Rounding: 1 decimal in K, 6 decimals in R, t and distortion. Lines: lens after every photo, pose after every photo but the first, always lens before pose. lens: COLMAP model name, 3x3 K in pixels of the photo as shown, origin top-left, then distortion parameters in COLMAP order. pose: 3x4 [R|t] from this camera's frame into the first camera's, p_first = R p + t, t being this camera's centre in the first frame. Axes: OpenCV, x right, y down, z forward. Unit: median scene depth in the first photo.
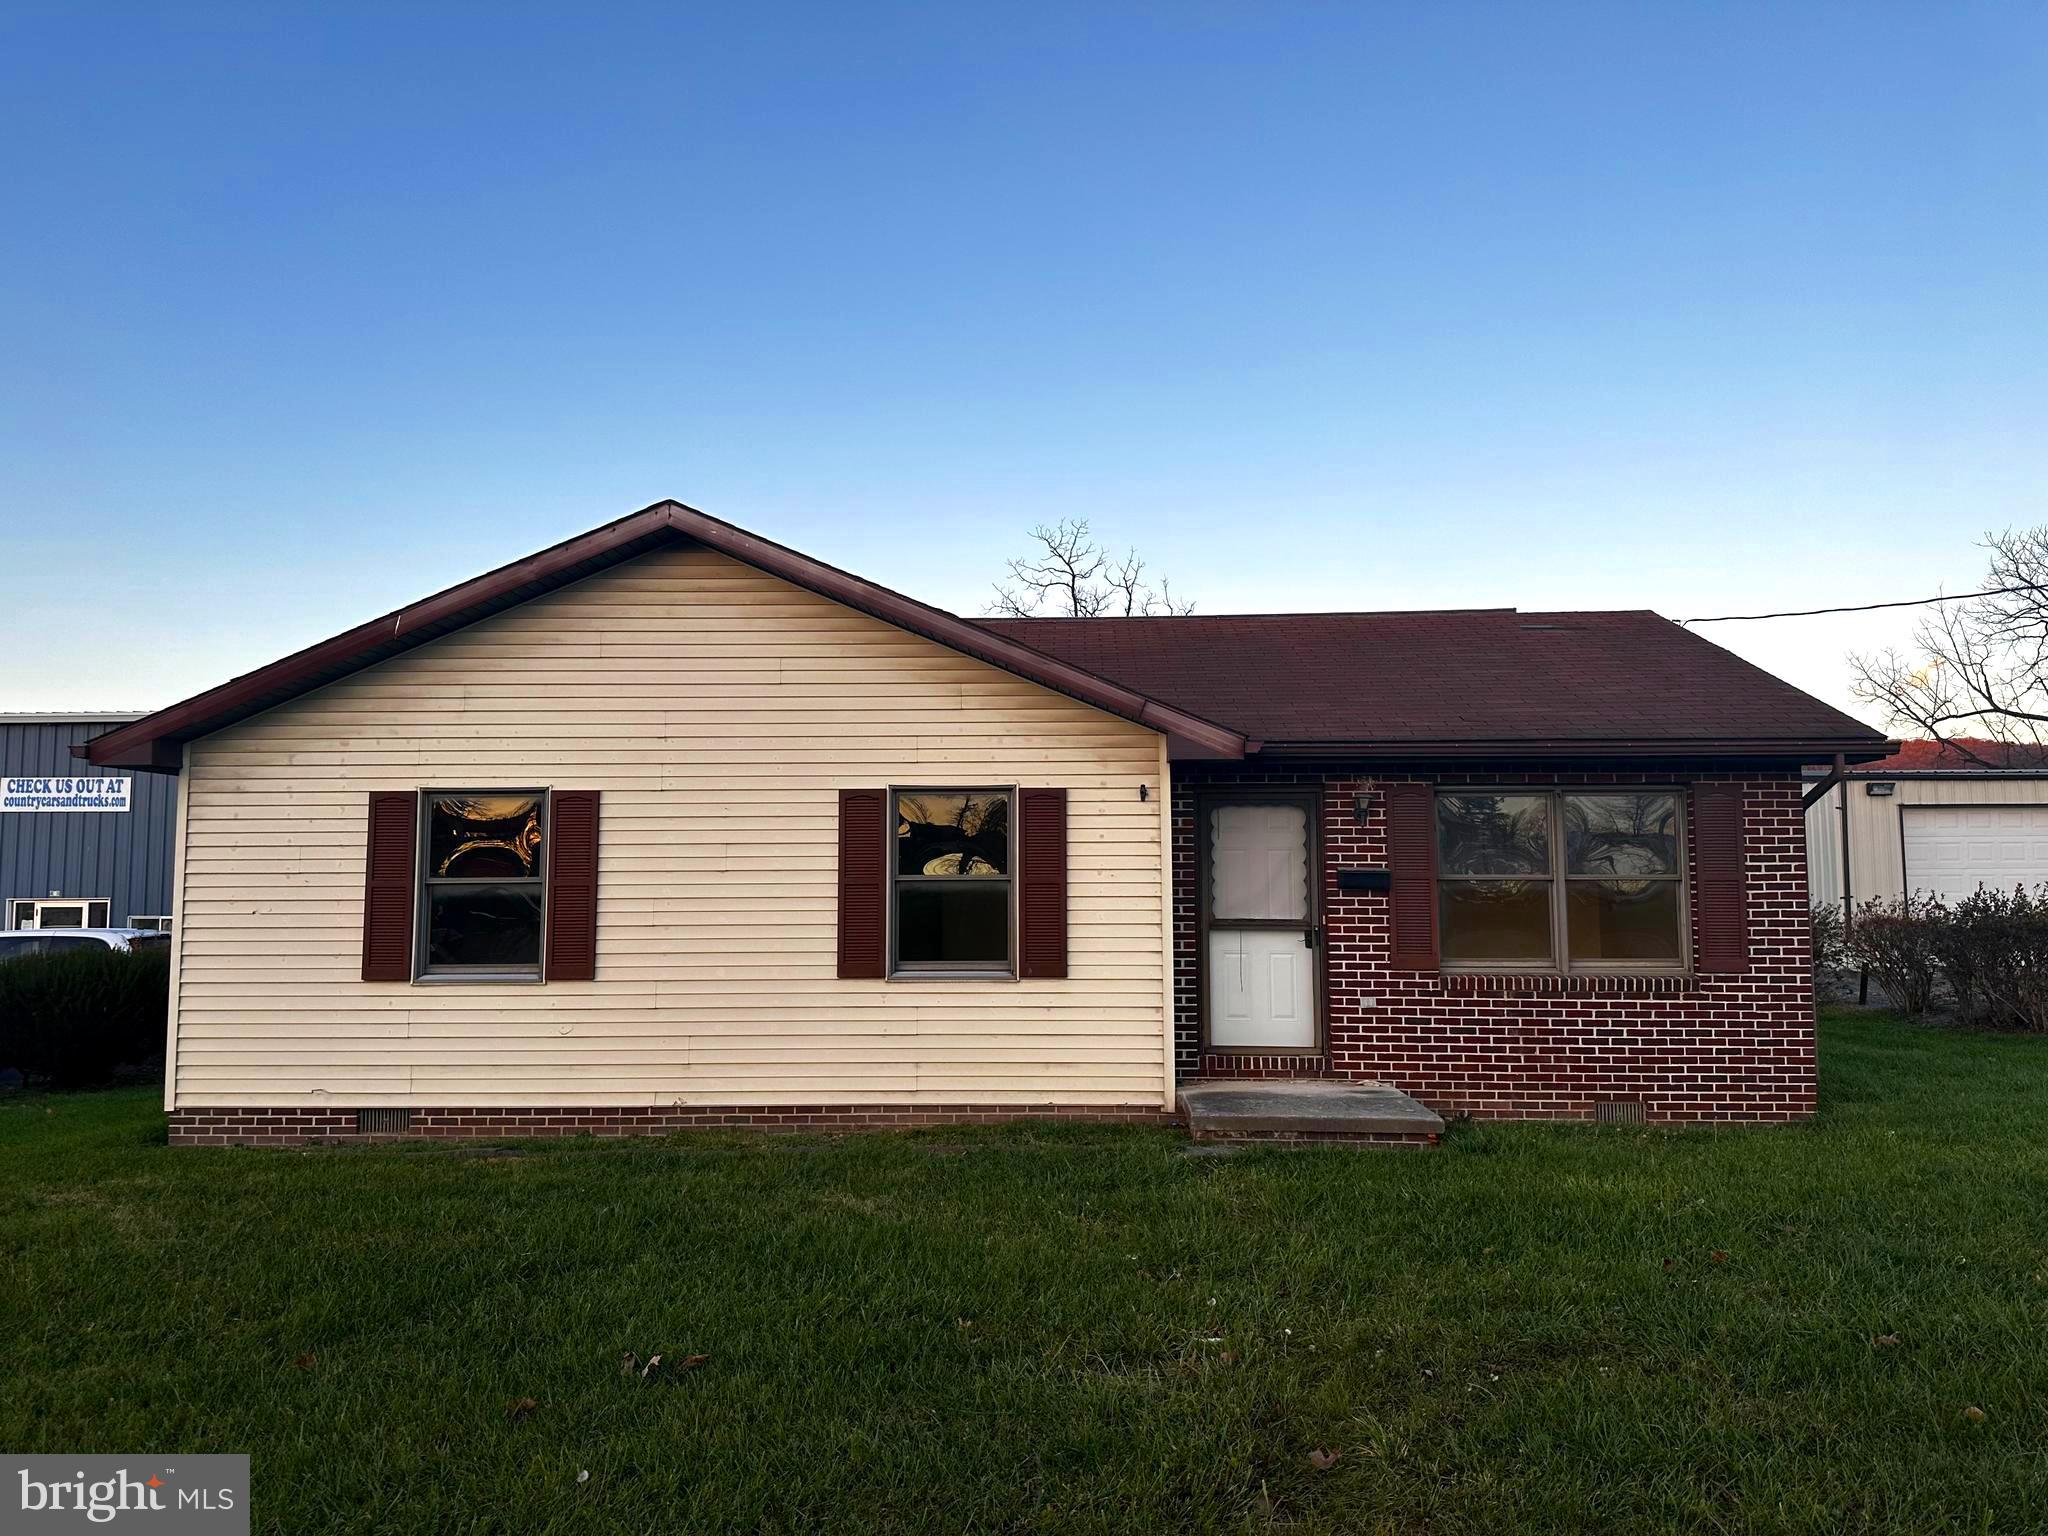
lens RADIAL K [[1439.7, 0, 1027.8], [0, 1439.7, 771.4], [0, 0, 1]] dist [0.040049, -0.062879]
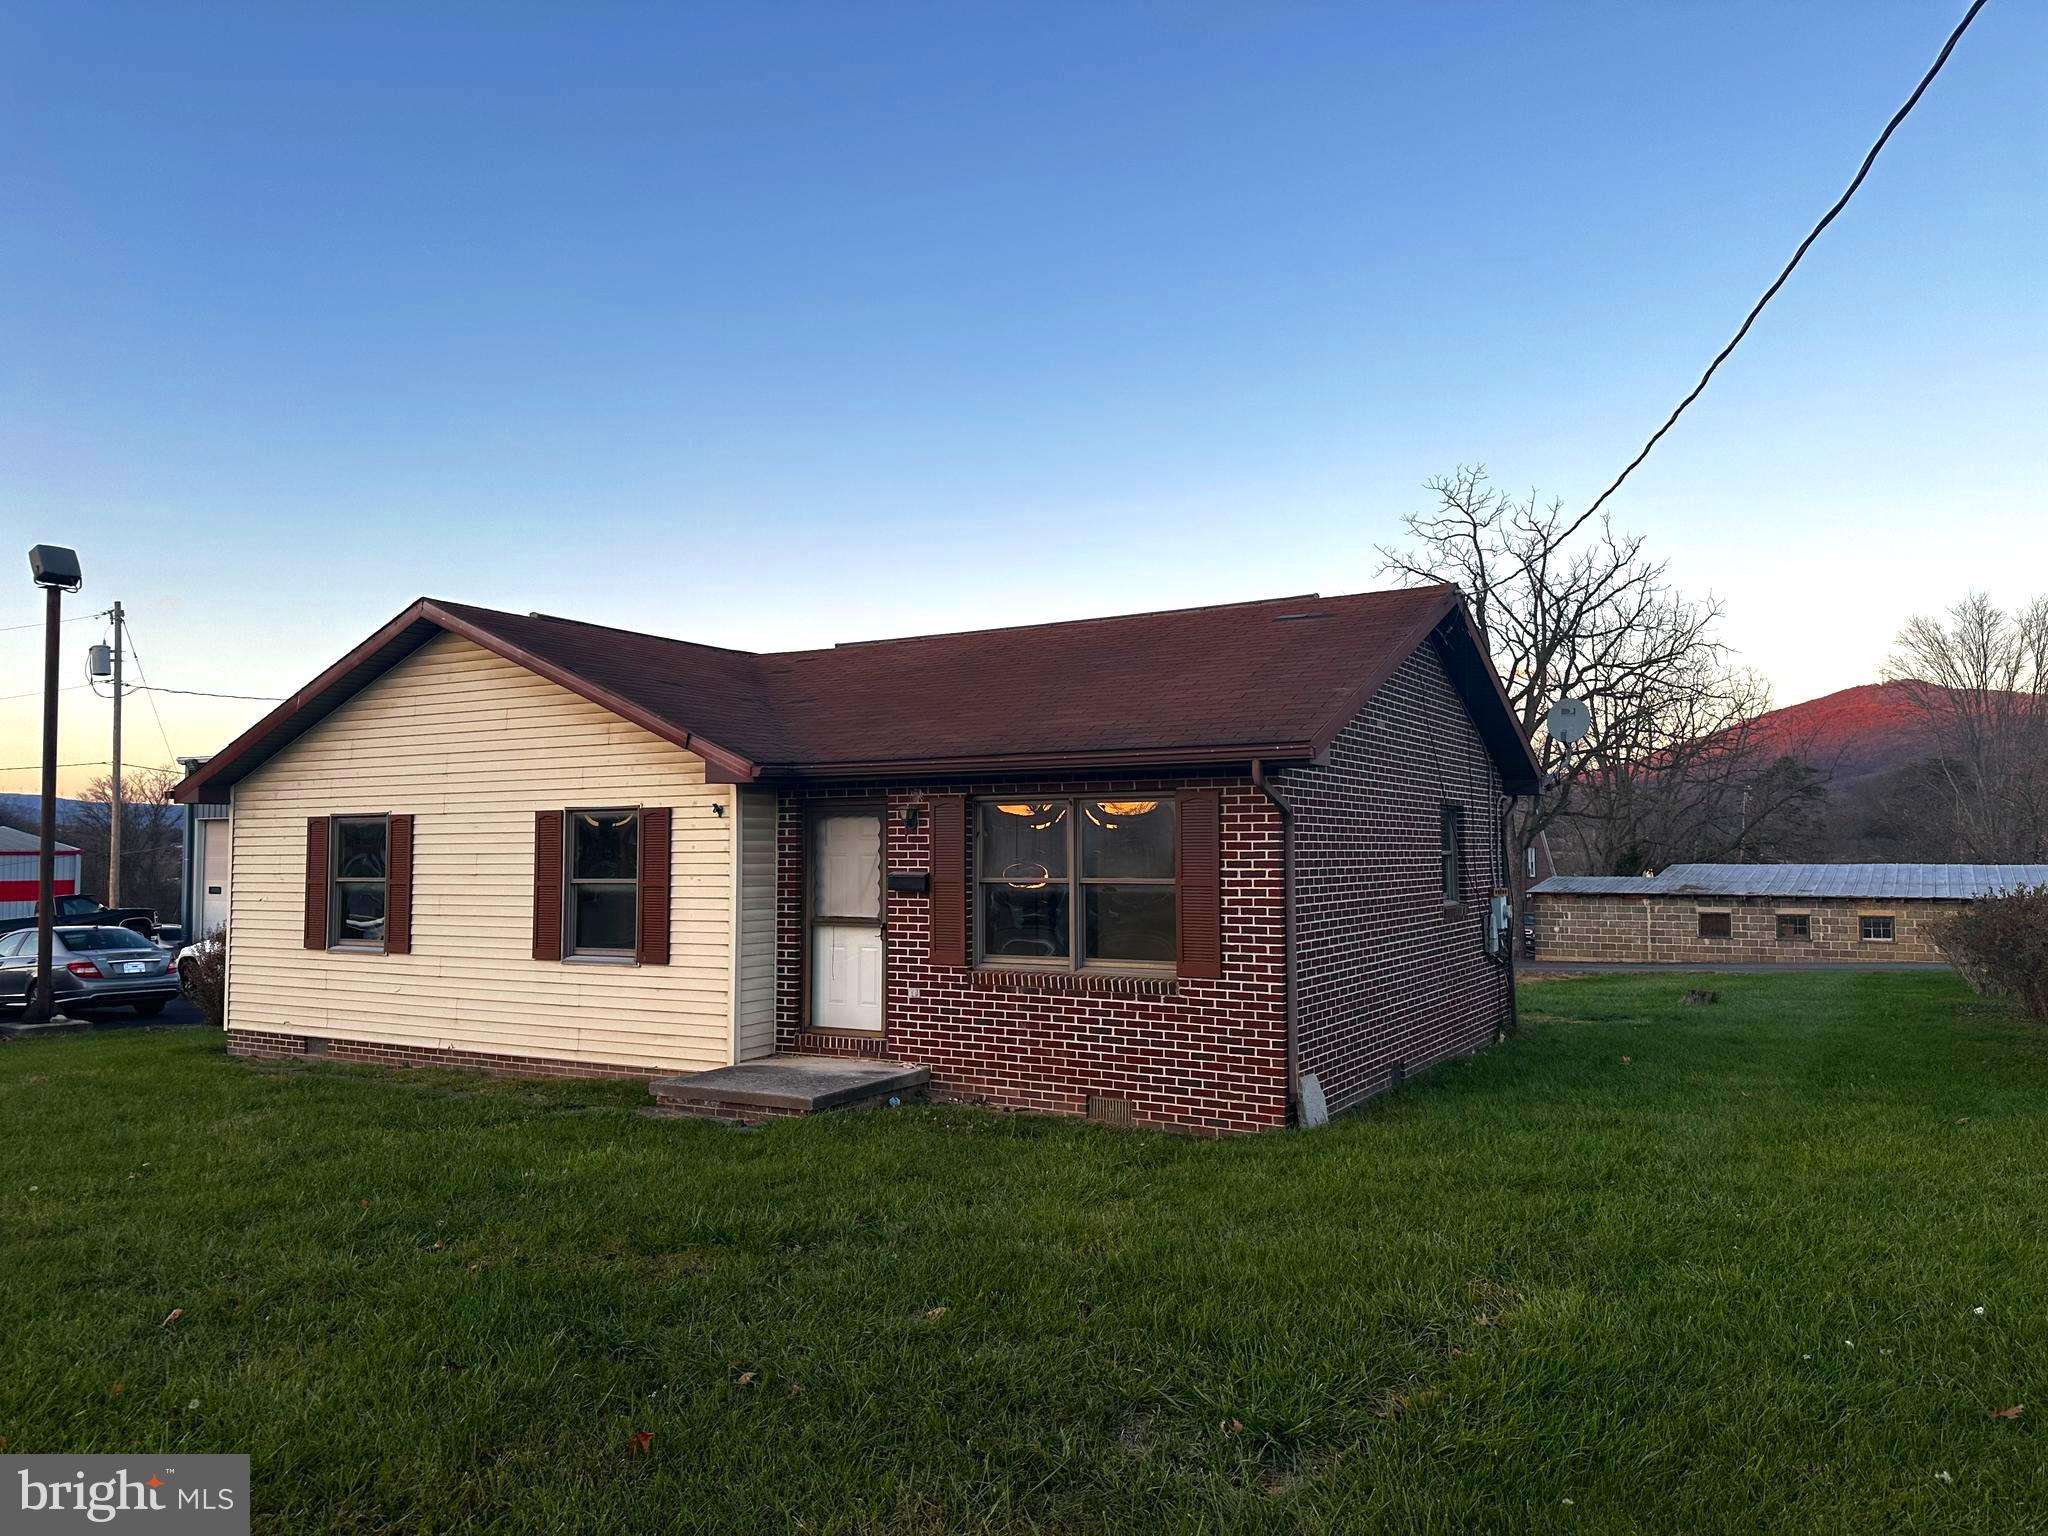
lens RADIAL K [[1439.7, 0, 1036.8], [0, 1439.7, 764.3], [0, 0, 1]] dist [0.040049, -0.062879]
pose [[0.886654, -0.031011, -0.461393, 0.850054], [0.043973, 0.998882, 0.017367, -0.031486], [0.460339, -0.035688, 0.887026, 0.067025]]
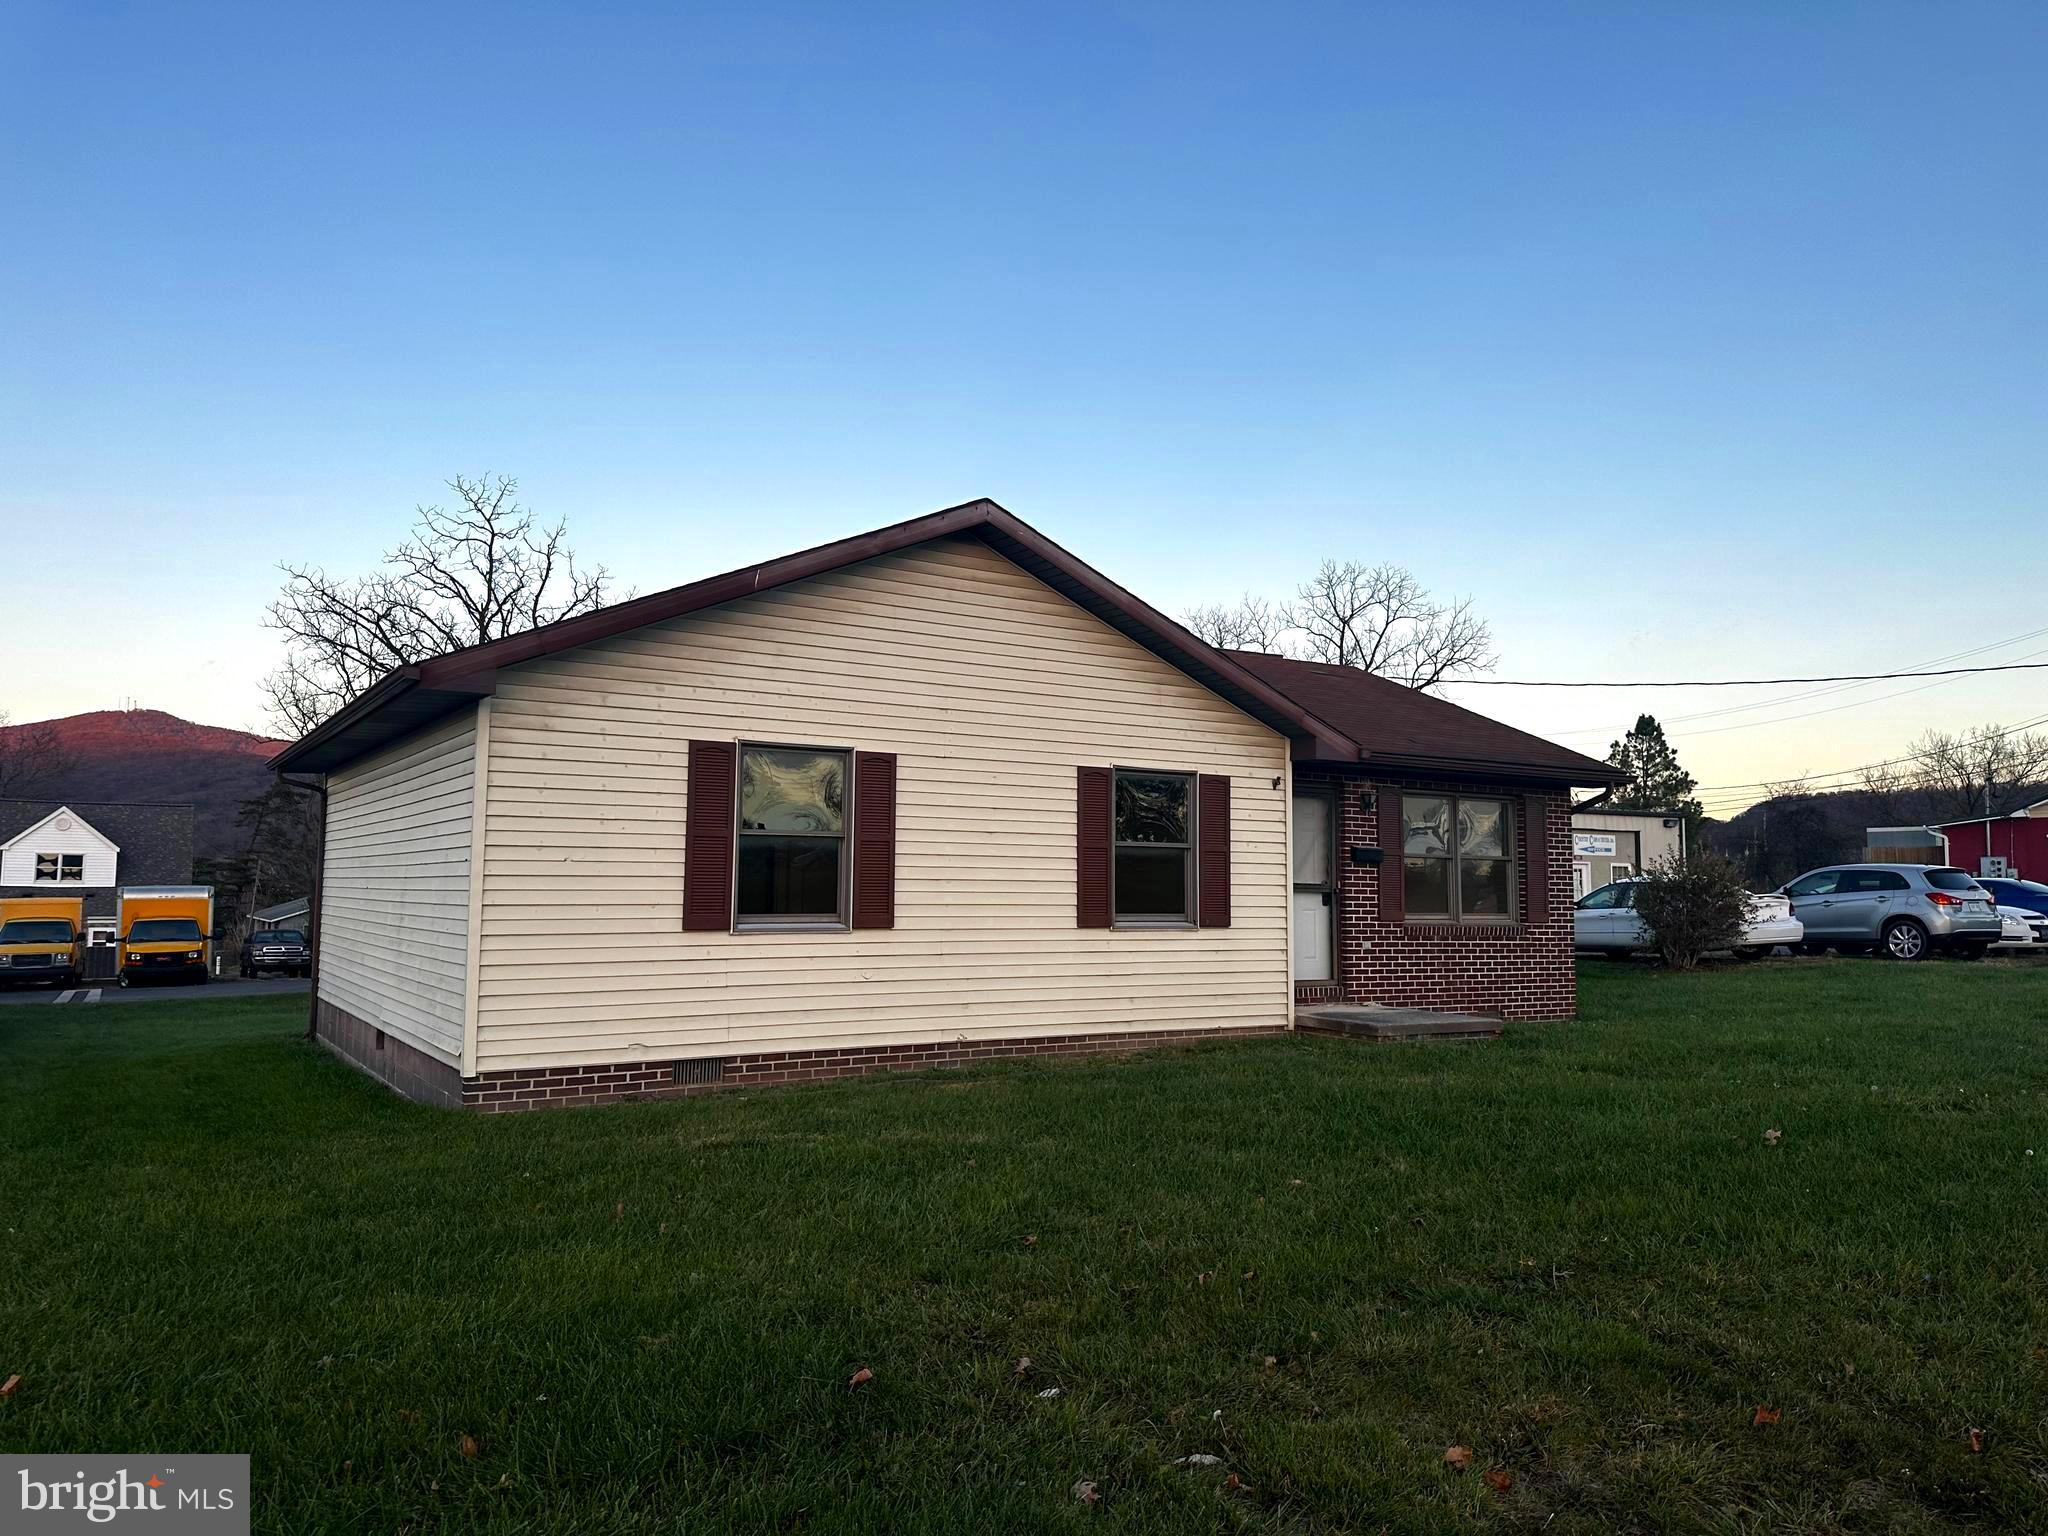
lens RADIAL K [[1439.7, 0, 1016.1], [0, 1439.7, 749.6], [0, 0, 1]] dist [0.040049, -0.062879]
pose [[0.828954, 0.066005, 0.555409, -0.817979], [-0.062784, 0.997717, -0.024864, 0.031250], [-0.555782, -0.014259, 0.831206, 0.057139]]
